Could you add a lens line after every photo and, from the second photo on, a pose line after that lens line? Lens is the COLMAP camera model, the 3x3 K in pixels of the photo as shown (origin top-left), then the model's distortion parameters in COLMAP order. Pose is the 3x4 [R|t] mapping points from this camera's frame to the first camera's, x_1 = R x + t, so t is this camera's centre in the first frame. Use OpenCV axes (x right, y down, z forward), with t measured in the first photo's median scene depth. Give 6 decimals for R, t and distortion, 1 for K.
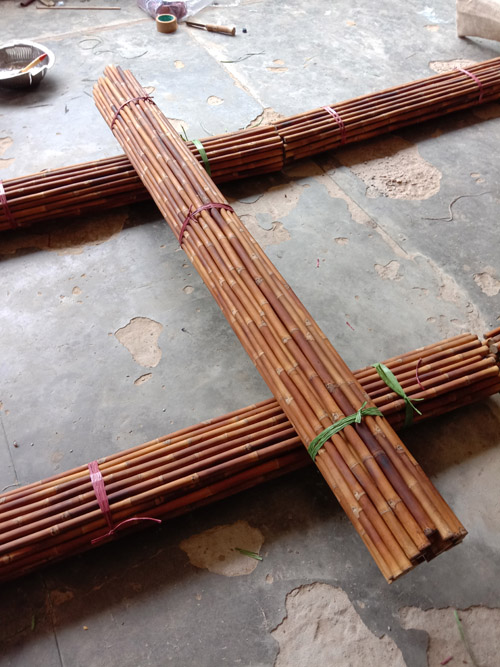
lens RADIAL K [[541.9, 0, 250.0], [0, 541.9, 333.5], [0, 0, 1]] dist [0.000626, -0.005182]
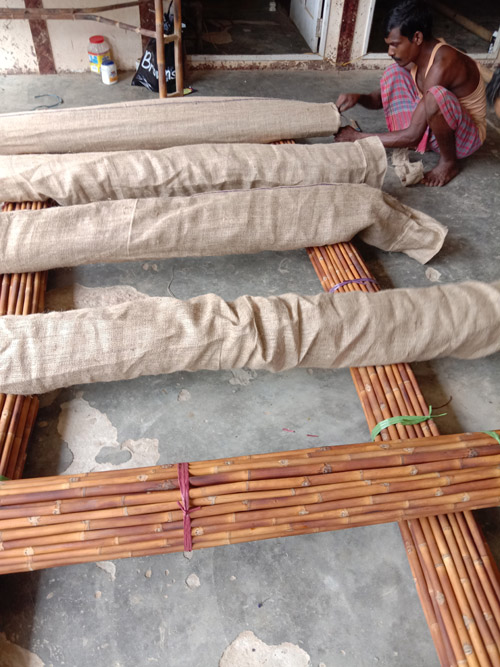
lens RADIAL K [[541.9, 0, 250.0], [0, 541.9, 333.5], [0, 0, 1]] dist [0.000626, -0.005182]
pose [[0.288576, -0.664166, 0.689643, -0.487975], [0.711852, 0.630525, 0.309363, -0.606543], [-0.640305, 0.401649, 0.654743, 0.416123]]
